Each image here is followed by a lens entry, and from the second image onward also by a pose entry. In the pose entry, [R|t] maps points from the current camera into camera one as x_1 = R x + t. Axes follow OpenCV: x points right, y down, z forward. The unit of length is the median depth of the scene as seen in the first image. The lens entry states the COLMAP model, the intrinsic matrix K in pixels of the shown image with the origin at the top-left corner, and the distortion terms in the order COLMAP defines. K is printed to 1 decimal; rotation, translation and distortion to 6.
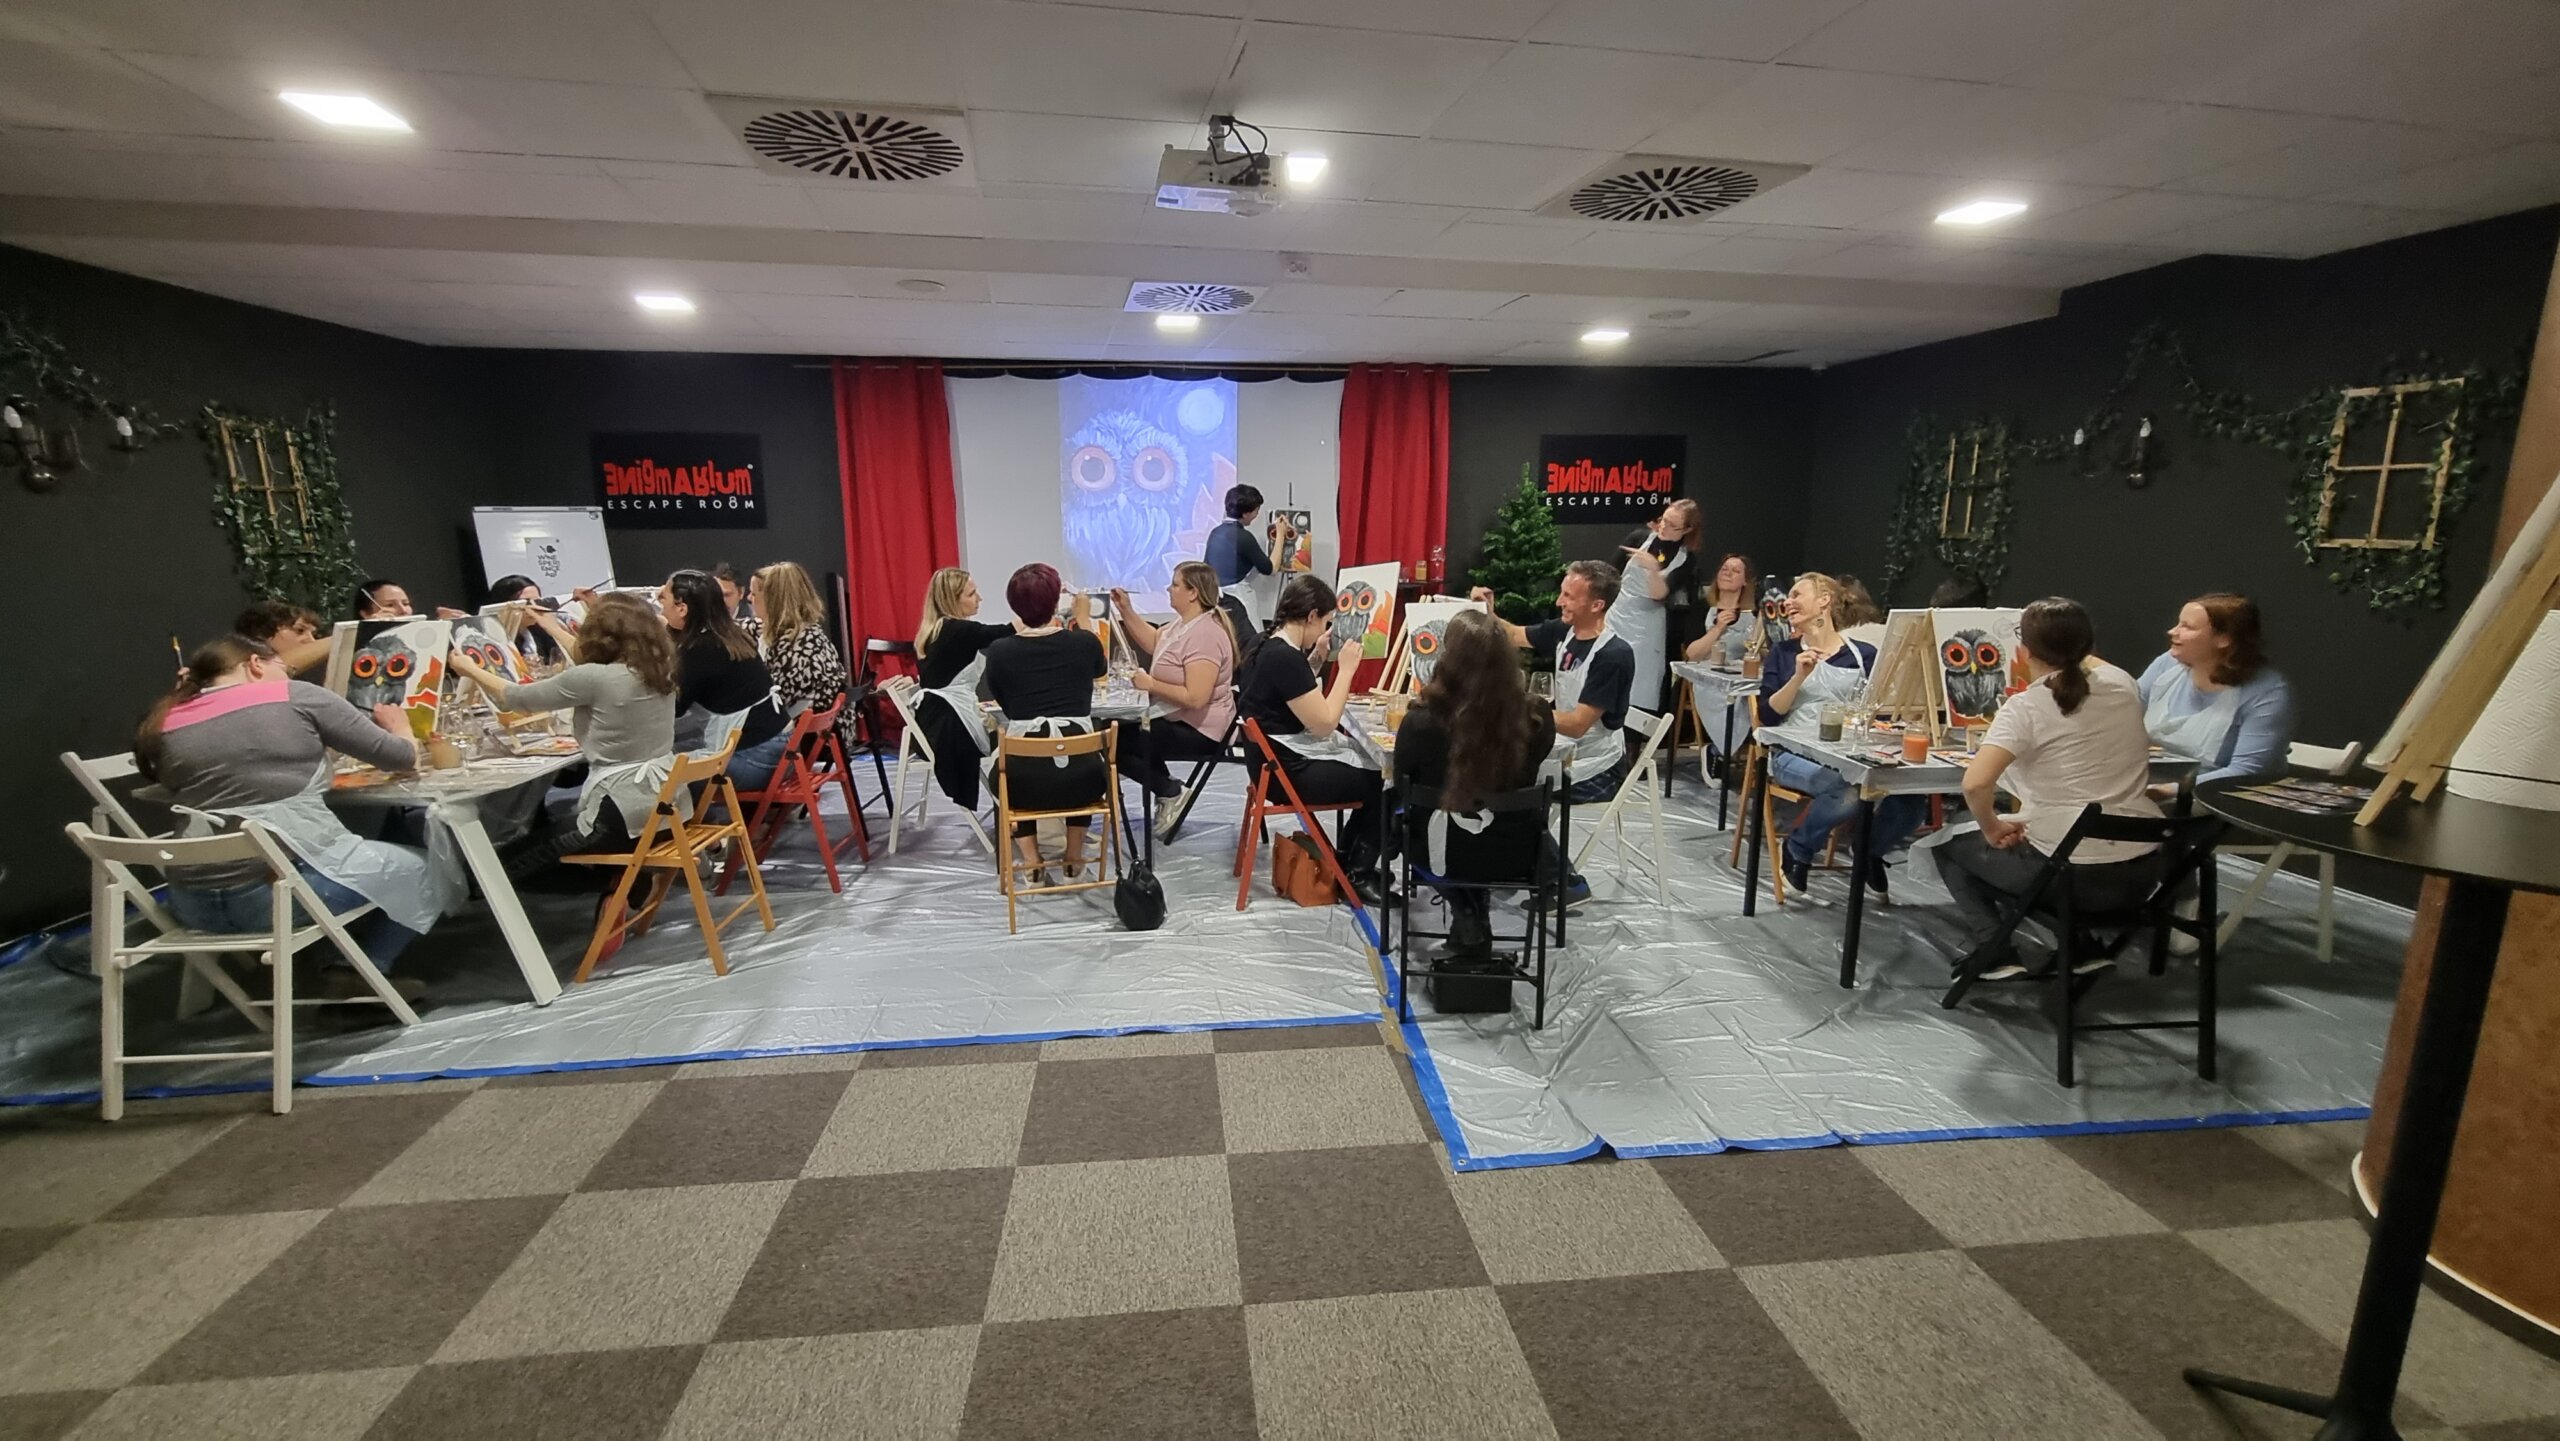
lens RADIAL K [[1115.8, 0, 1246.2], [0, 1115.8, 754.5], [0, 0, 1]] dist [-0.000438, 0.000066]
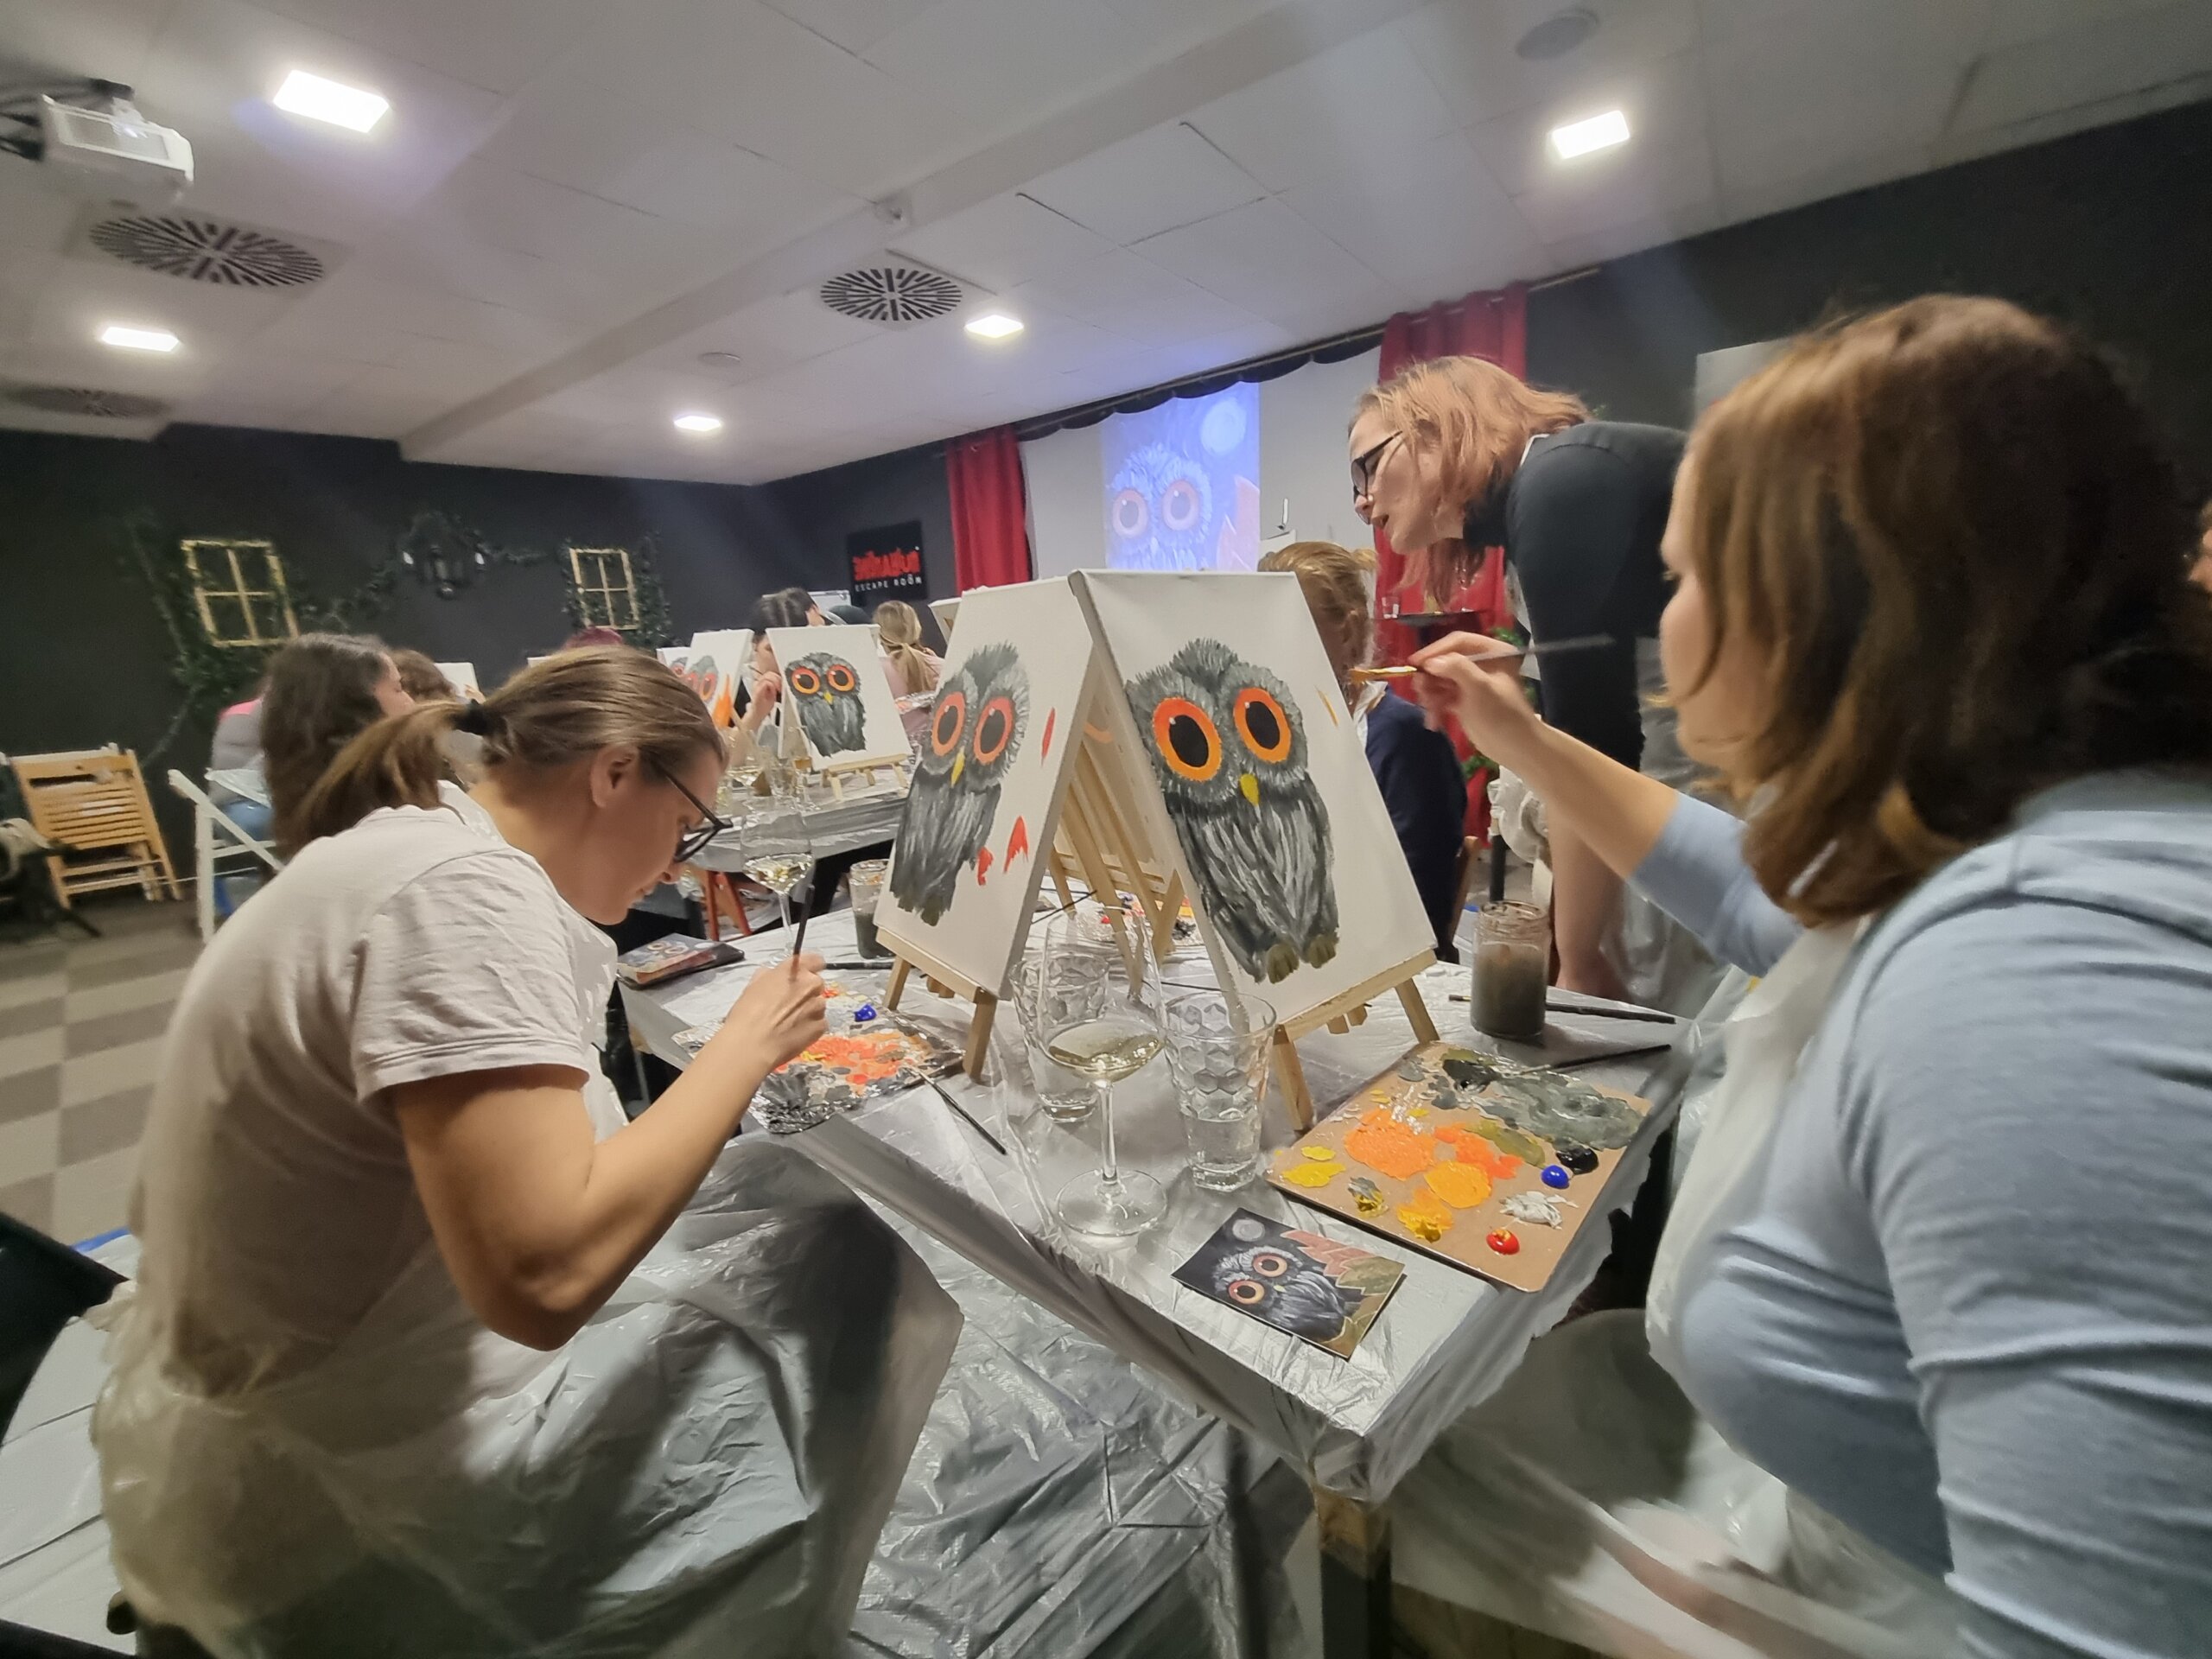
lens RADIAL K [[944.0, 0, 1080.2], [0, 944.0, 863.2], [0, 0, 1]] dist [-0.000095, -0.000400]
pose [[0.652597, 0.145806, -0.743544, 0.475360], [-0.100272, 0.989298, 0.105991, -0.043635], [0.751041, 0.005387, 0.660234, 0.443198]]
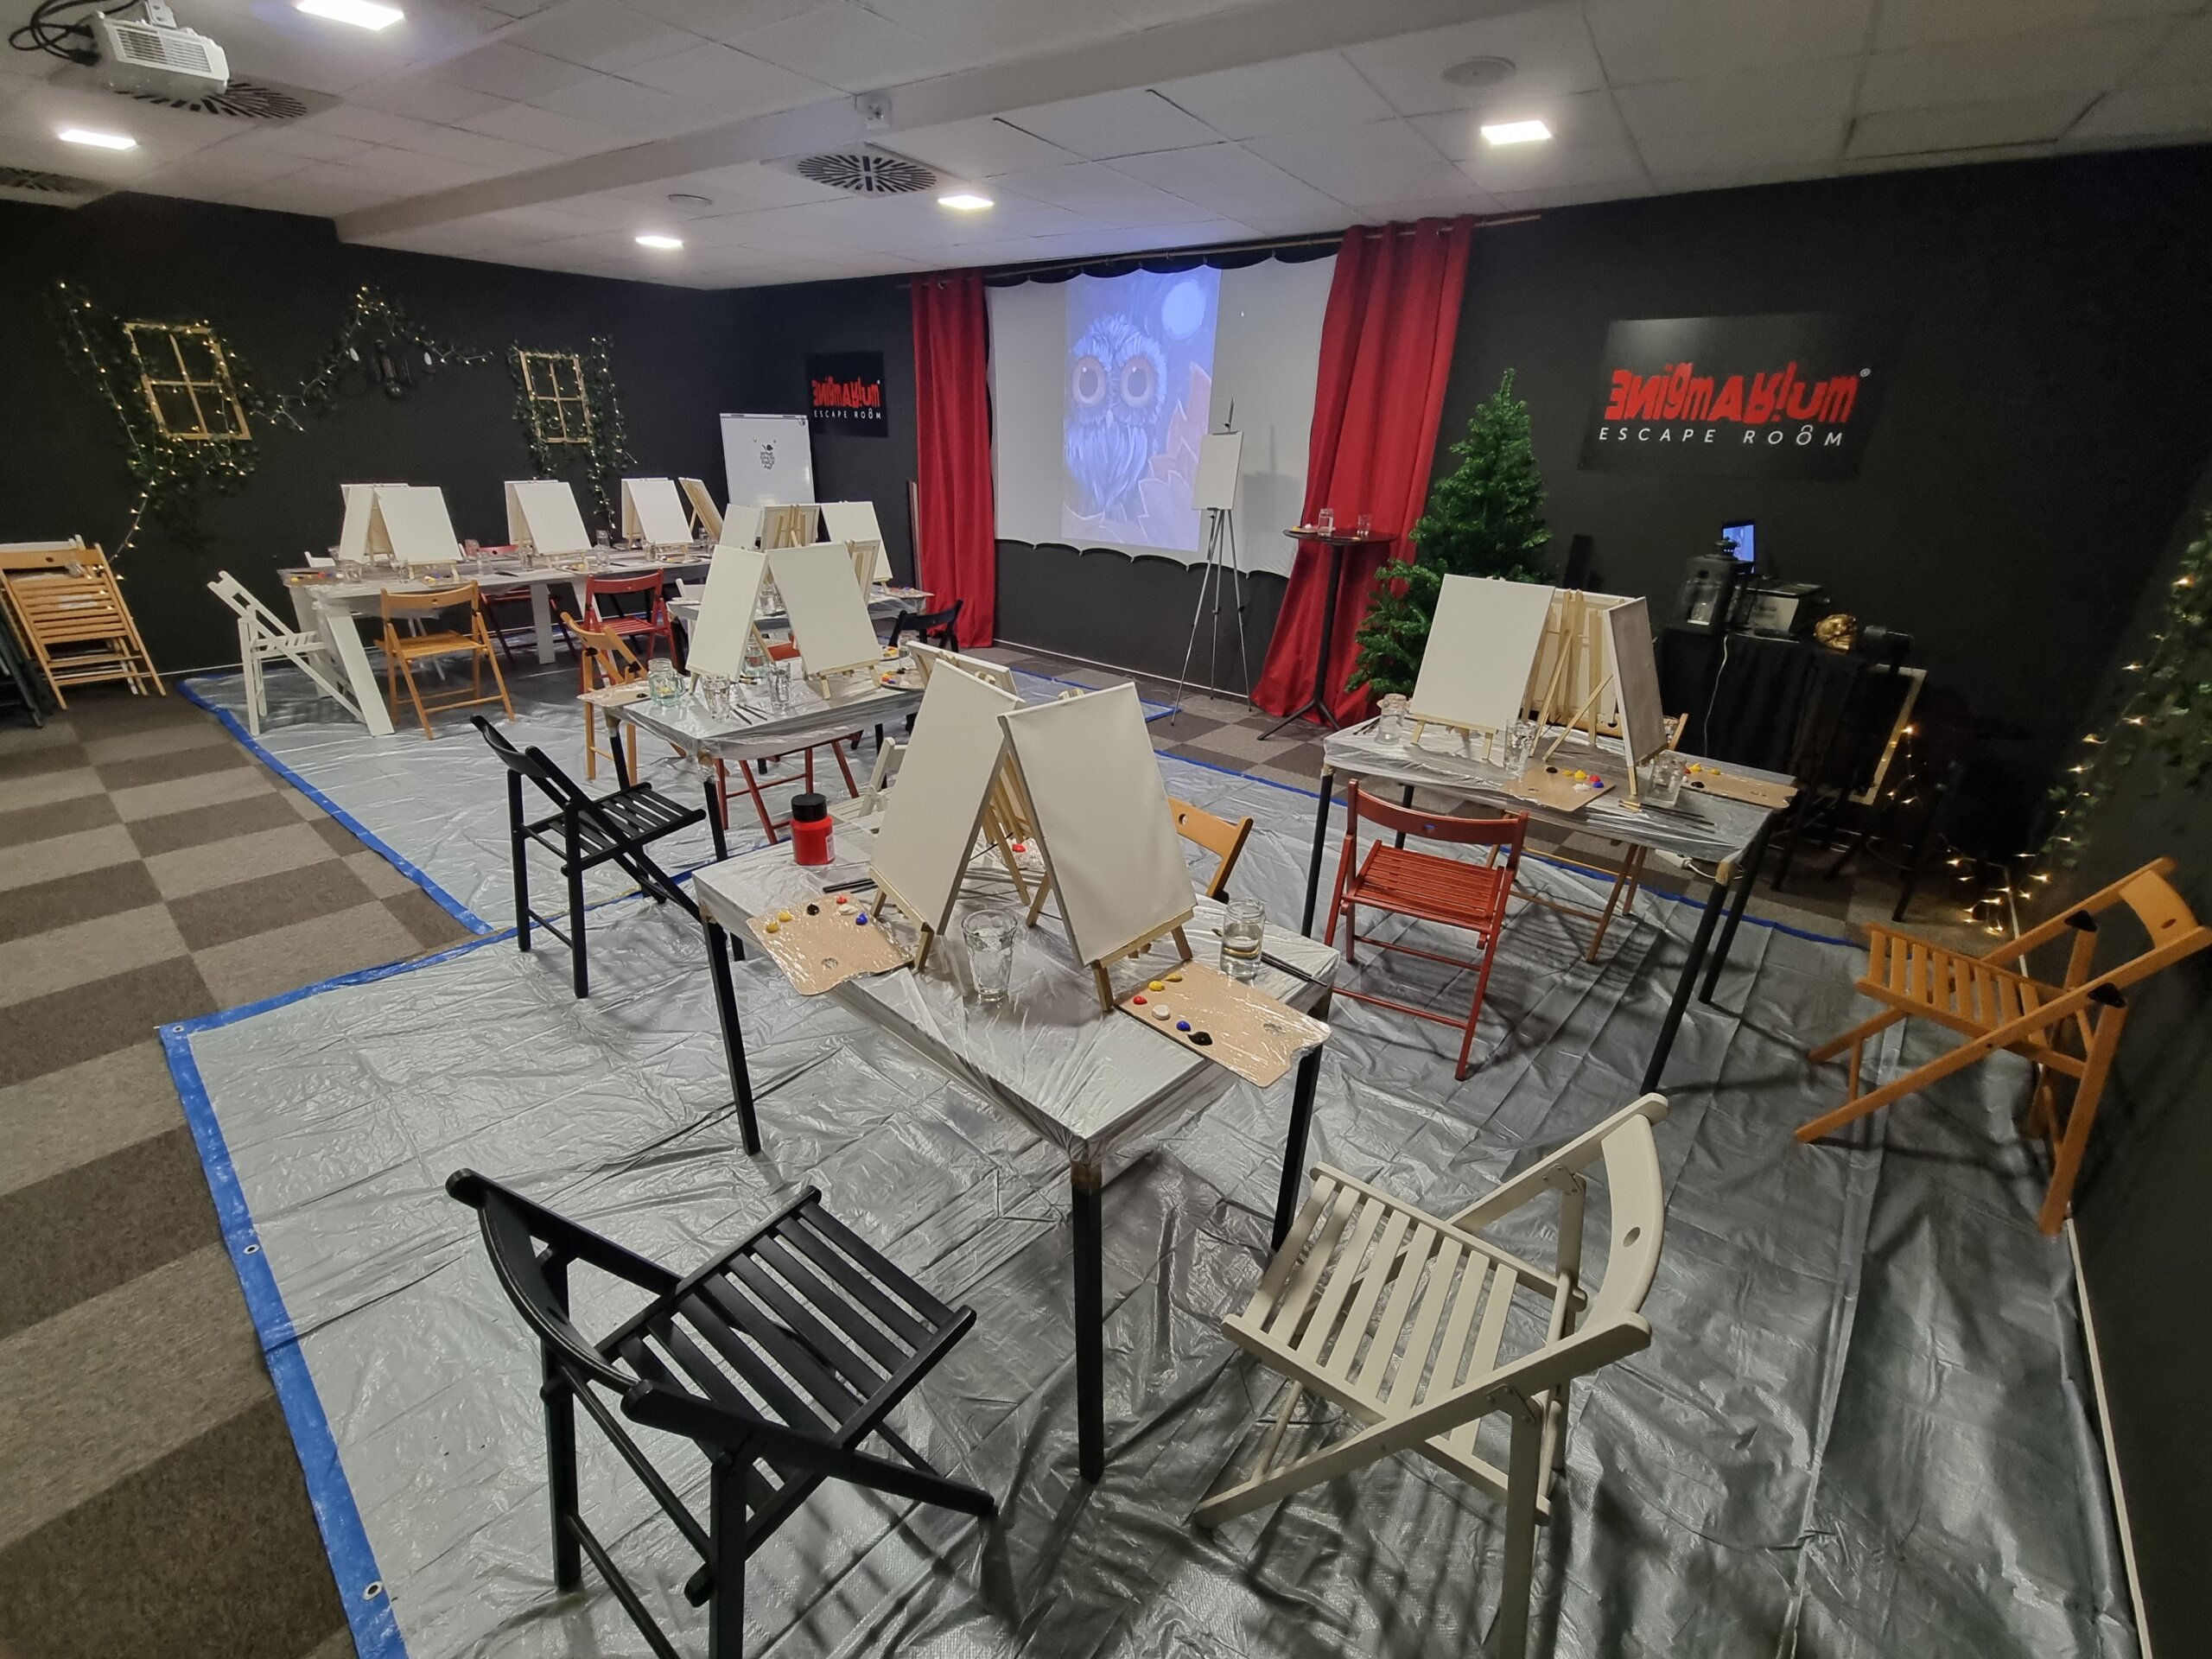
lens RADIAL K [[944.0, 0, 1073.5], [0, 944.0, 879.6], [0, 0, 1]] dist [-0.000095, -0.000400]
pose [[0.674140, 0.340860, -0.655247, 0.542890], [-0.178871, 0.936079, 0.302921, -0.097397], [0.716617, -0.087006, 0.692019, 0.384053]]
